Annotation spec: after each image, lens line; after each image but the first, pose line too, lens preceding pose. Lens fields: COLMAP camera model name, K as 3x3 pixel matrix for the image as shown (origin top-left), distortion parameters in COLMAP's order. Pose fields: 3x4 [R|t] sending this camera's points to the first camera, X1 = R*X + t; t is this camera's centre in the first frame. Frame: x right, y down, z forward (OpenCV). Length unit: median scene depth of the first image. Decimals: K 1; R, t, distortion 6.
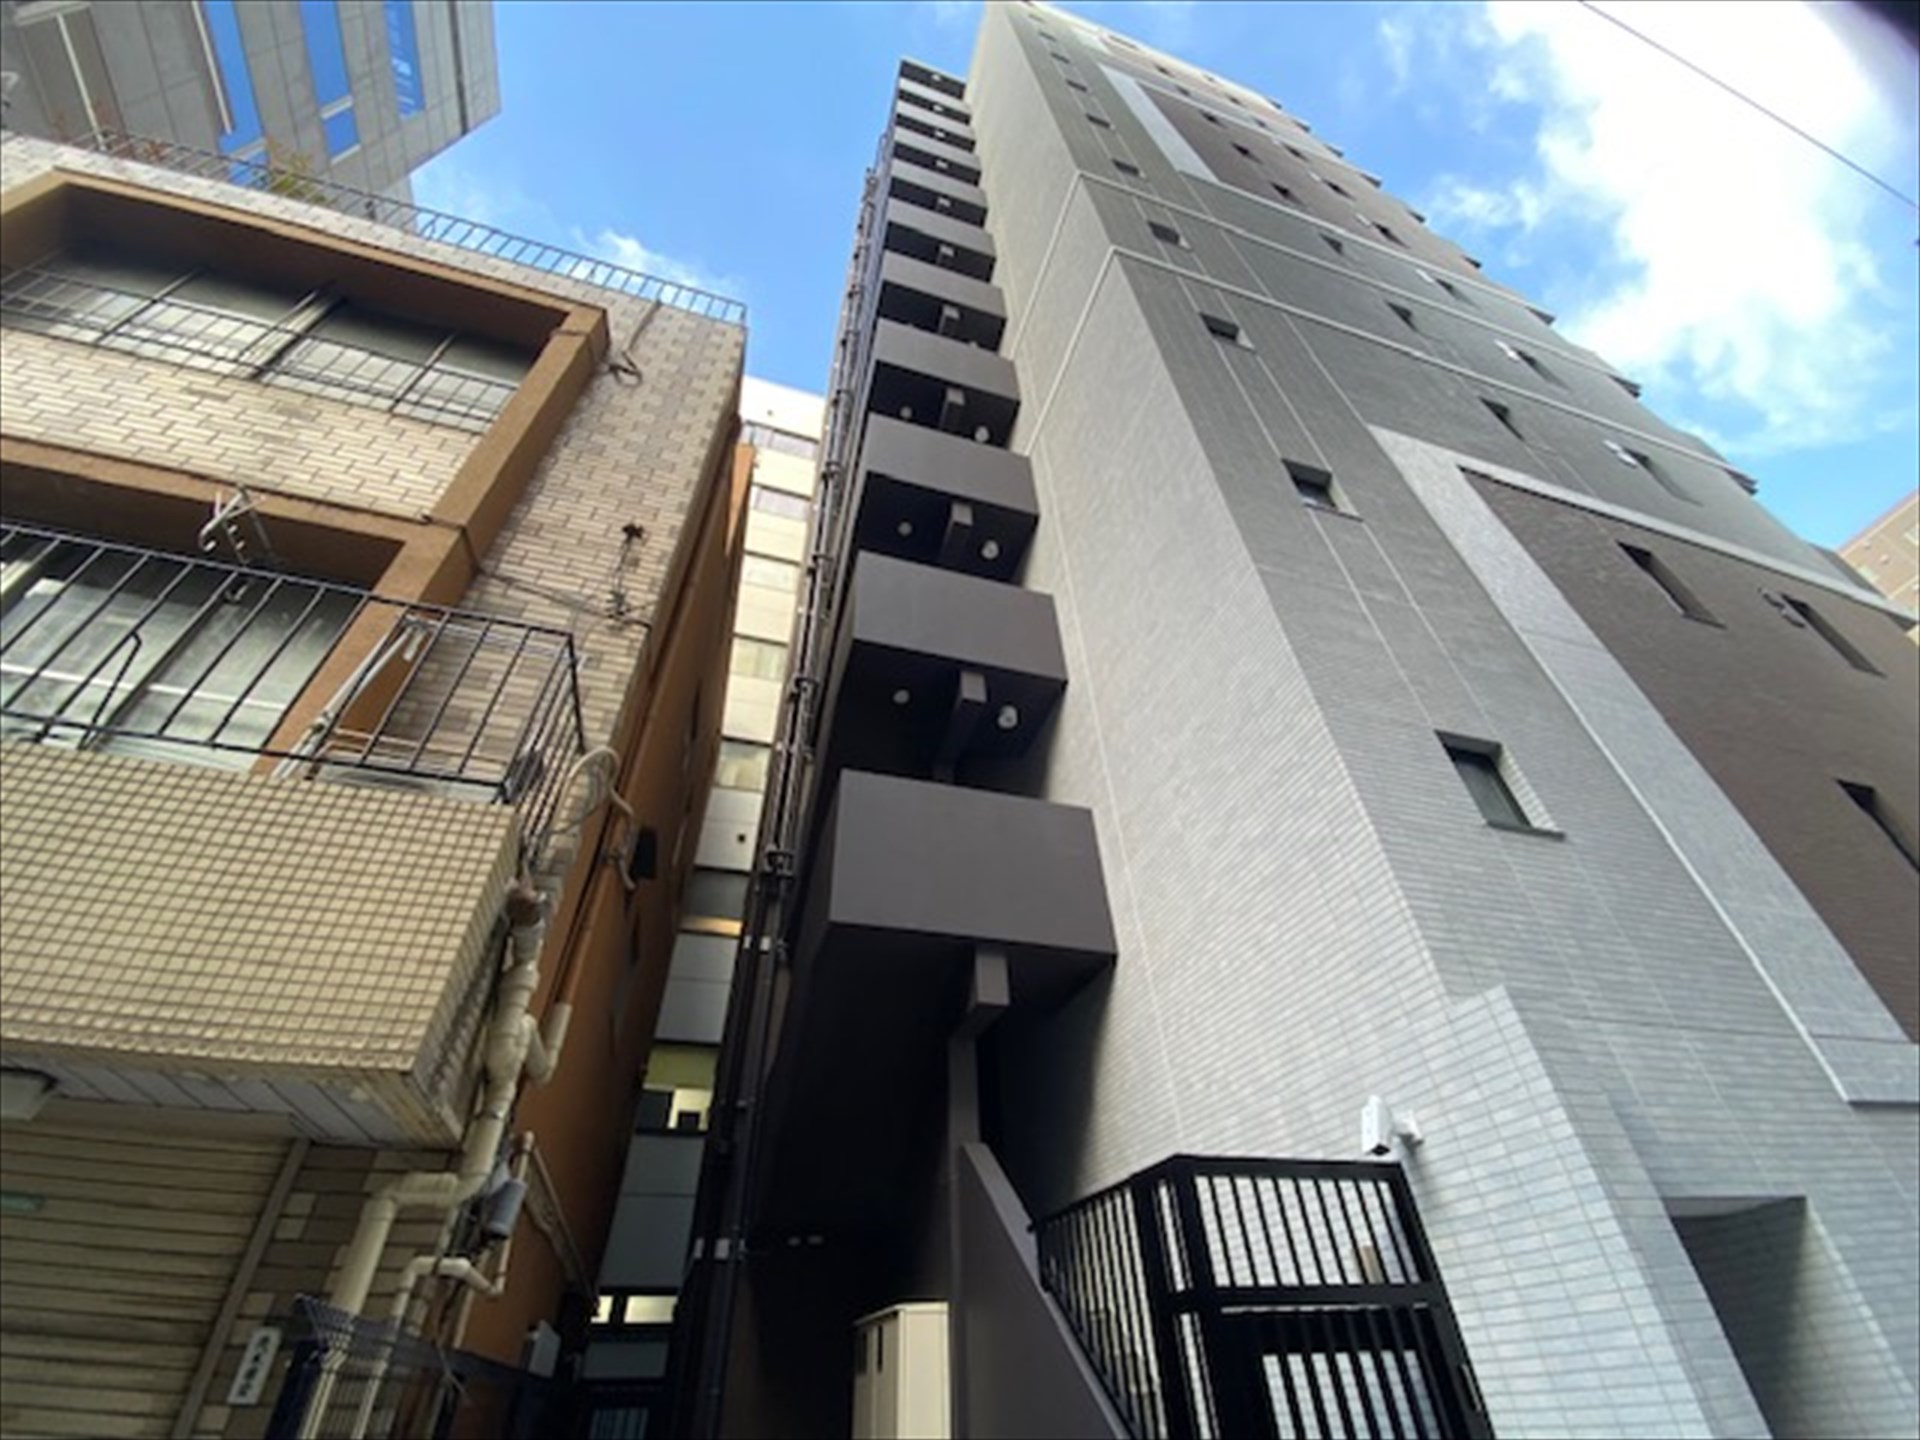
lens RADIAL K [[778.1, 0, 961.3], [0, 778.1, 723.0], [0, 0, 1]] dist [0.017436, -0.017761]
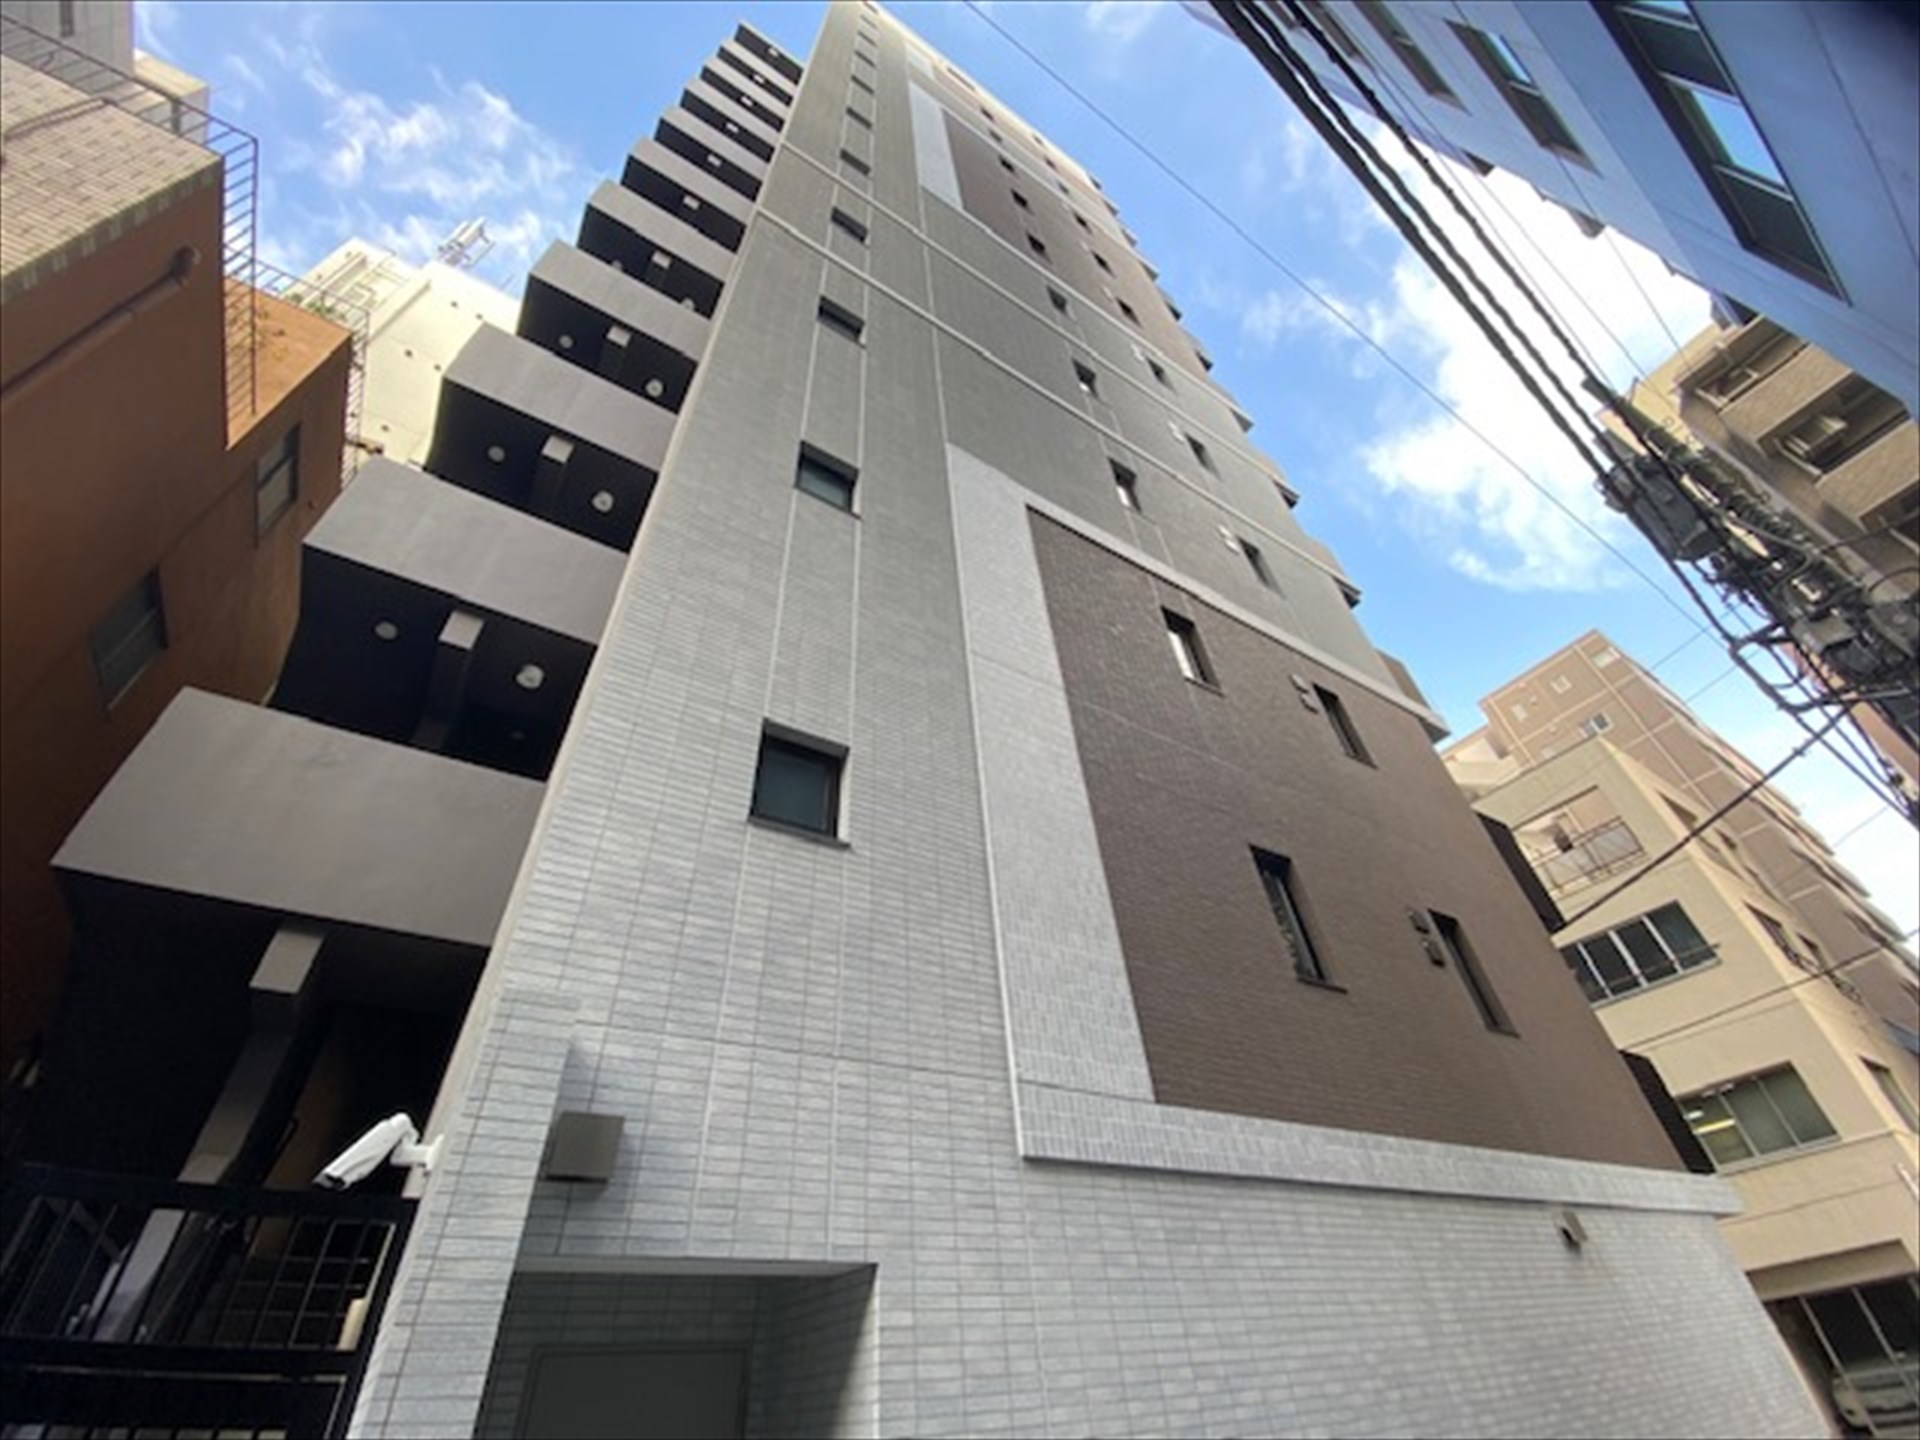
lens RADIAL K [[790.6, 0, 949.1], [0, 790.6, 715.9], [0, 0, 1]] dist [0.019625, -0.021628]
pose [[0.964271, 0.155829, 0.214239, 0.353636], [-0.148306, 0.987633, -0.050852, 0.011406], [-0.219514, 0.017262, 0.975457, 0.028977]]
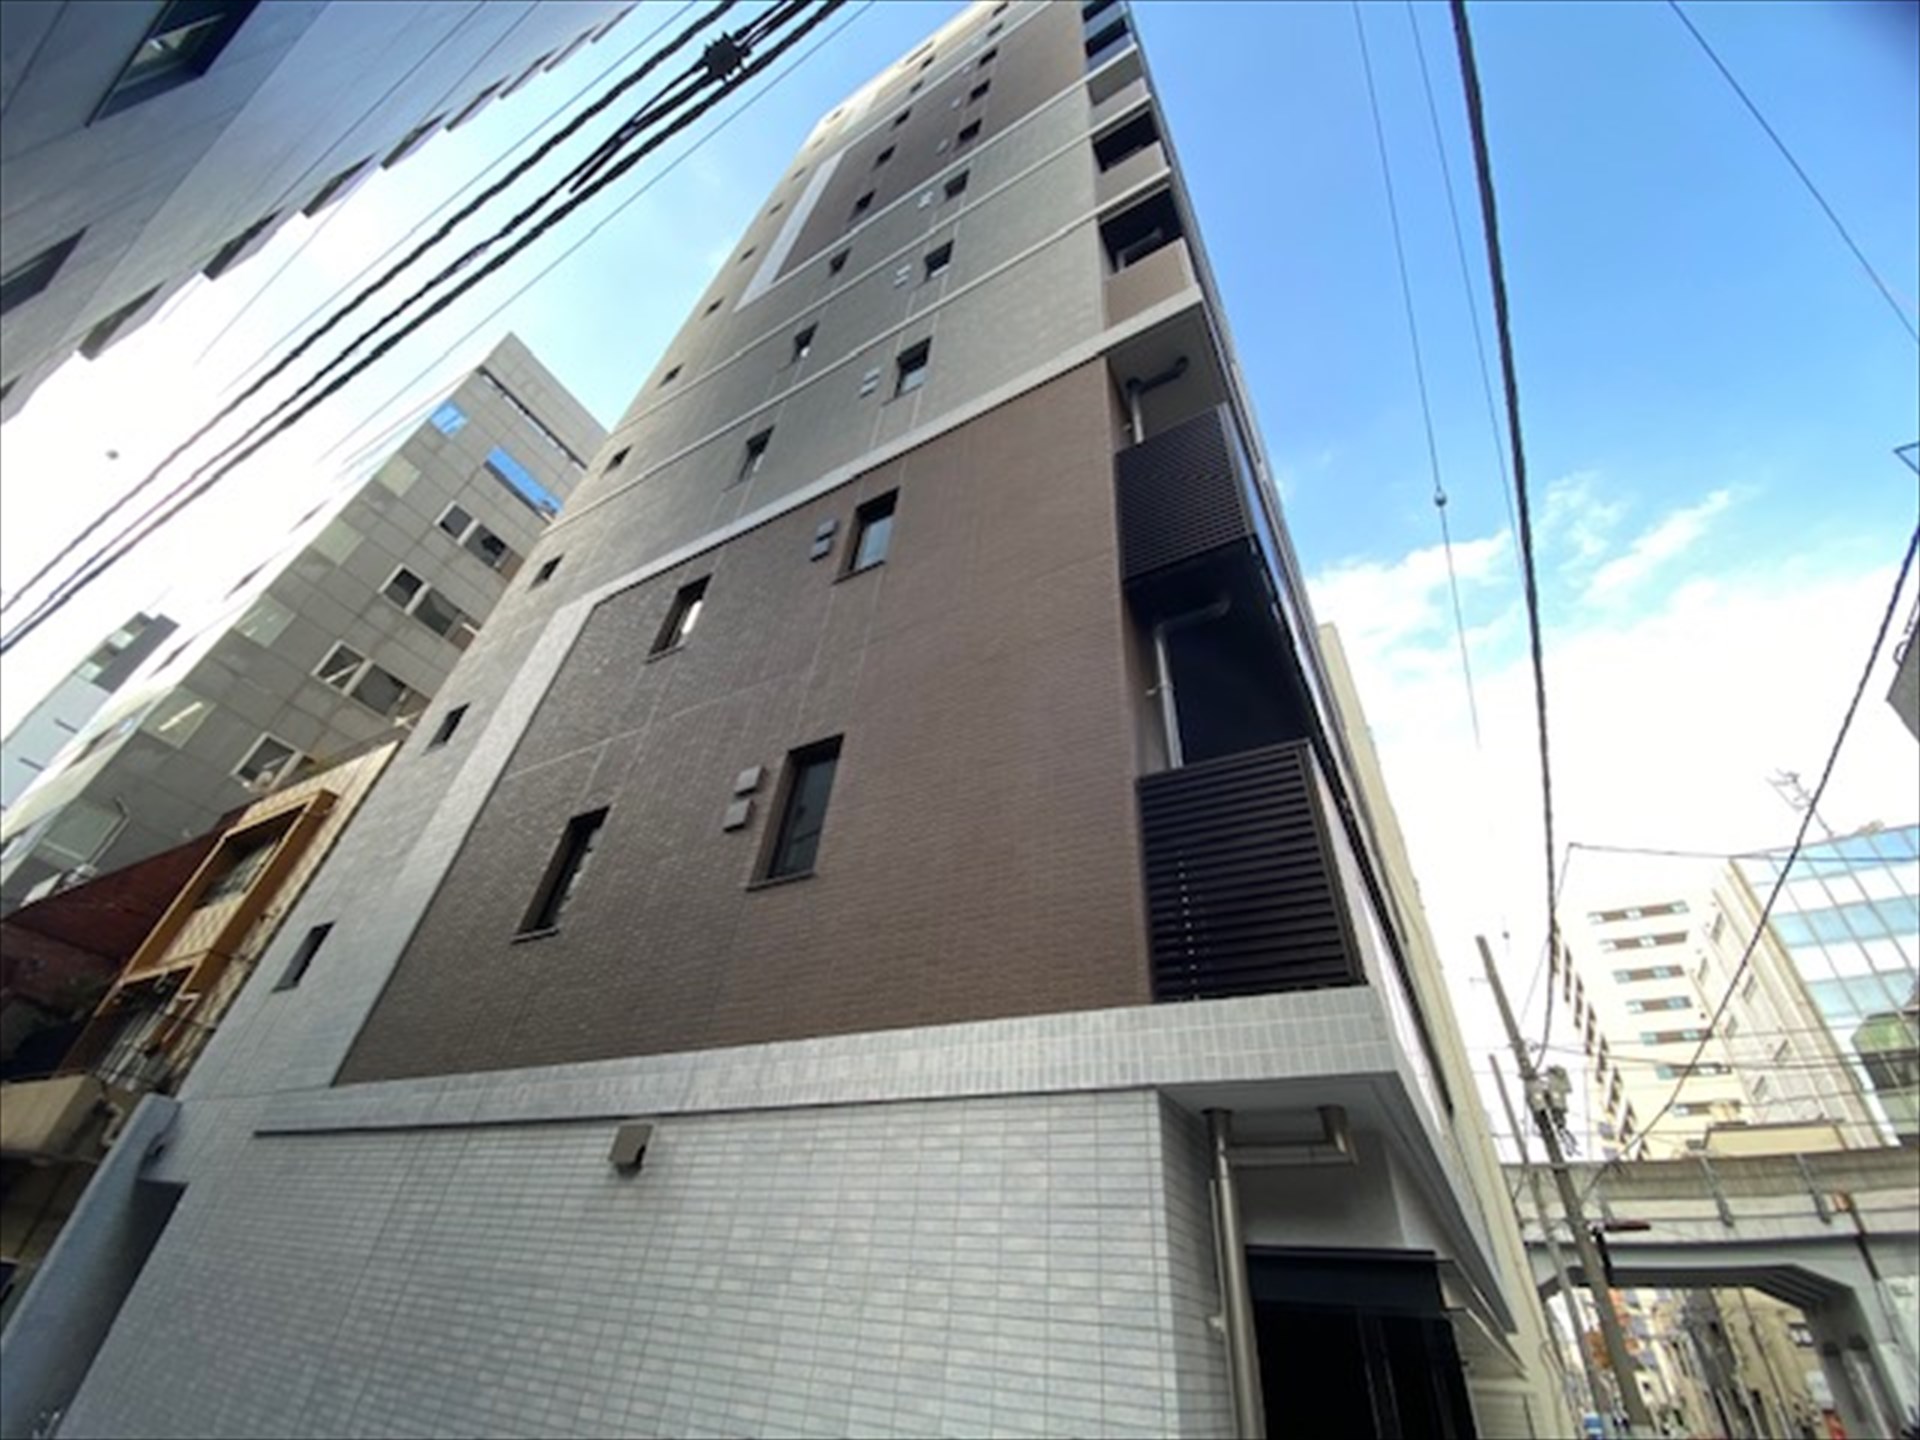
lens RADIAL K [[790.6, 0, 949.1], [0, 790.6, 715.9], [0, 0, 1]] dist [0.019625, -0.021628]
pose [[0.655796, -0.390829, -0.645898, 1.674673], [0.389400, 0.908085, -0.154109, 0.237503], [0.646761, -0.150448, 0.747707, 0.369251]]
